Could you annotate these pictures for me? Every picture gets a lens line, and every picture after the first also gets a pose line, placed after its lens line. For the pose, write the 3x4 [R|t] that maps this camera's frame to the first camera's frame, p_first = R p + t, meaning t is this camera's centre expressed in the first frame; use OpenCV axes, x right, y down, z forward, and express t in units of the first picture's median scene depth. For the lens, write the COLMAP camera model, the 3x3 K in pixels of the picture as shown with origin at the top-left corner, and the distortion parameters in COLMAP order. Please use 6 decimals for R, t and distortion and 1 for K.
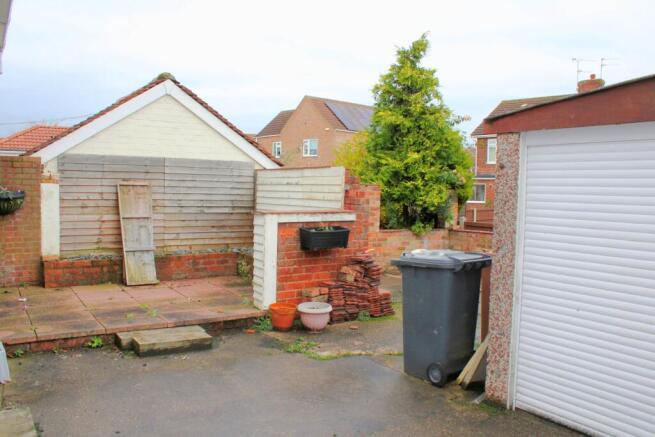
lens RADIAL K [[548.6, 0, 327.5], [0, 548.6, 218.5], [0, 0, 1]] dist [-0.073523, 0.004201]
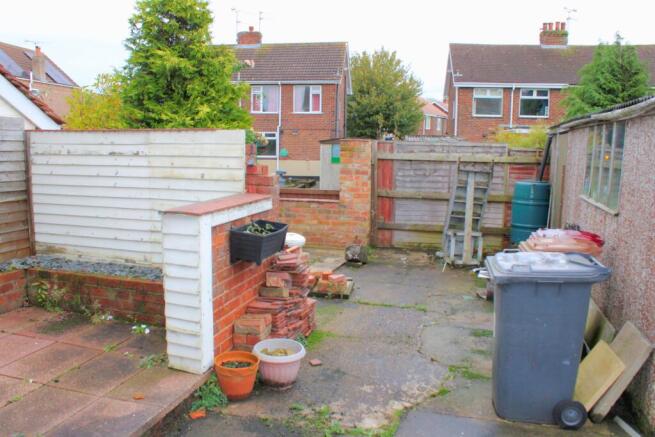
lens RADIAL K [[548.6, 0, 327.5], [0, 548.6, 218.5], [0, 0, 1]] dist [-0.073523, 0.004201]
pose [[0.778097, -0.096213, 0.620731, -0.281262], [0.036875, 0.993492, 0.107767, -0.048046], [-0.627060, -0.060964, 0.776581, 0.349336]]
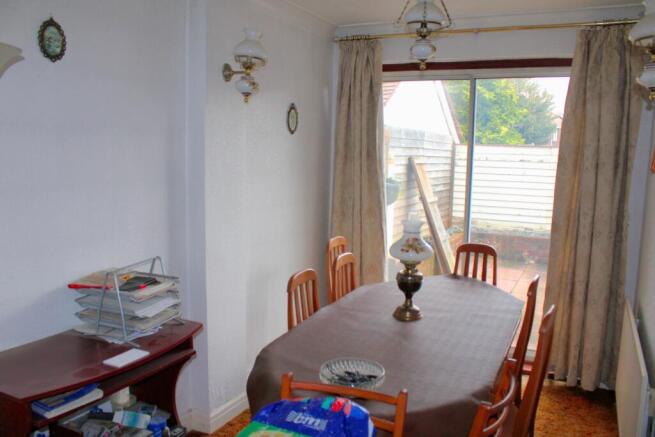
lens RADIAL K [[548.6, 0, 327.5], [0, 548.6, 218.5], [0, 0, 1]] dist [-0.073523, 0.004201]
pose [[0.874433, -0.060980, 0.481298, -0.887503], [0.022479, 0.996096, 0.085365, -0.051471], [-0.484624, -0.063827, 0.872391, 0.296476]]
